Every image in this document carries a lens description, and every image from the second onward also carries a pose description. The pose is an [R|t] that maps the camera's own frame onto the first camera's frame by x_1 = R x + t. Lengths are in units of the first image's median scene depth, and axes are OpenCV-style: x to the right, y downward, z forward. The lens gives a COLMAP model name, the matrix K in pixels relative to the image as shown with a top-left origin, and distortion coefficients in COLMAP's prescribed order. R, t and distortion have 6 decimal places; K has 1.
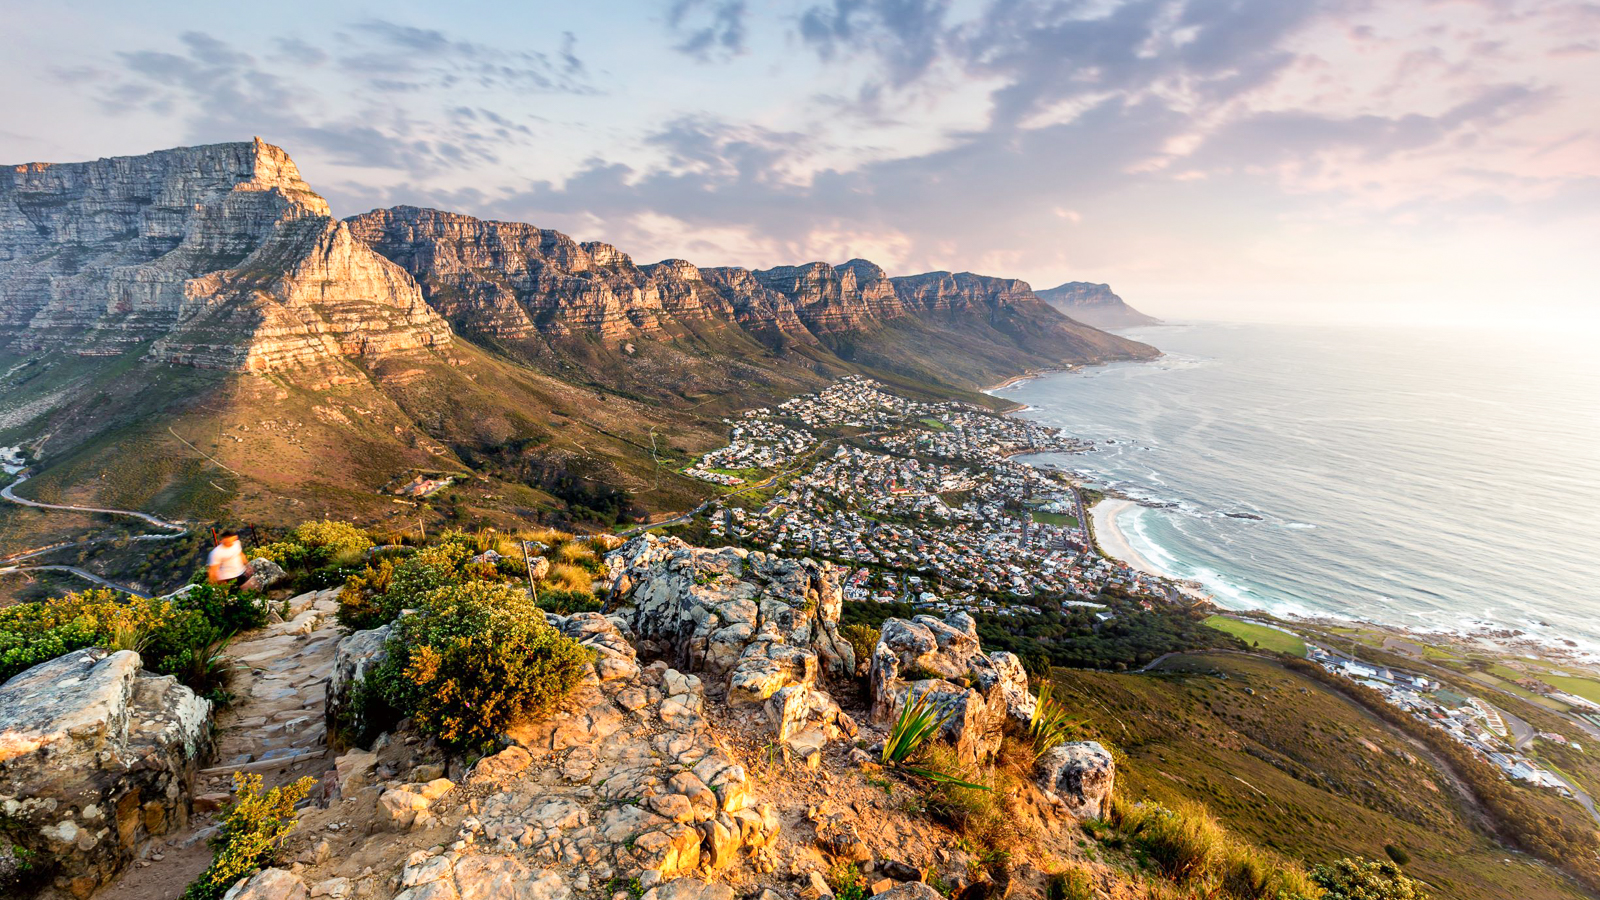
lens RADIAL K [[1128.2, 0, 800.0], [0, 1128.2, 450.0], [0, 0, 1]] dist [0.005934, -0.000384]
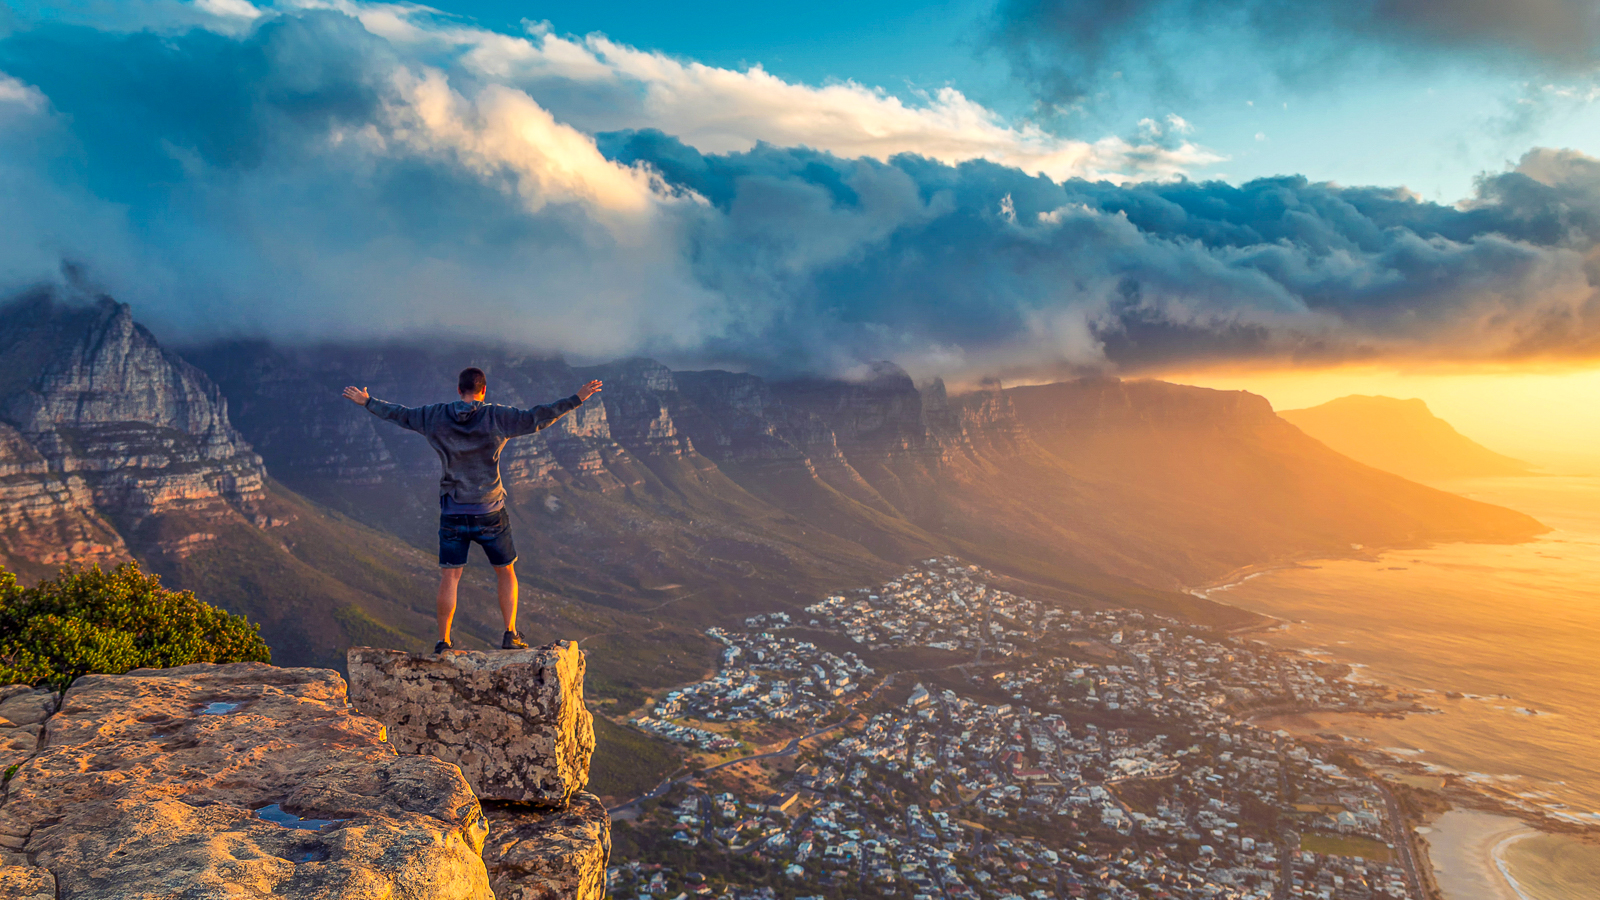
lens RADIAL K [[1128.2, 0, 800.0], [0, 1128.2, 450.0], [0, 0, 1]] dist [0.005934, -0.000384]
pose [[0.999252, 0.032019, 0.021700, -0.036874], [-0.027381, 0.981818, -0.187838, -0.010941], [-0.027319, 0.187104, 0.981960, 0.437058]]
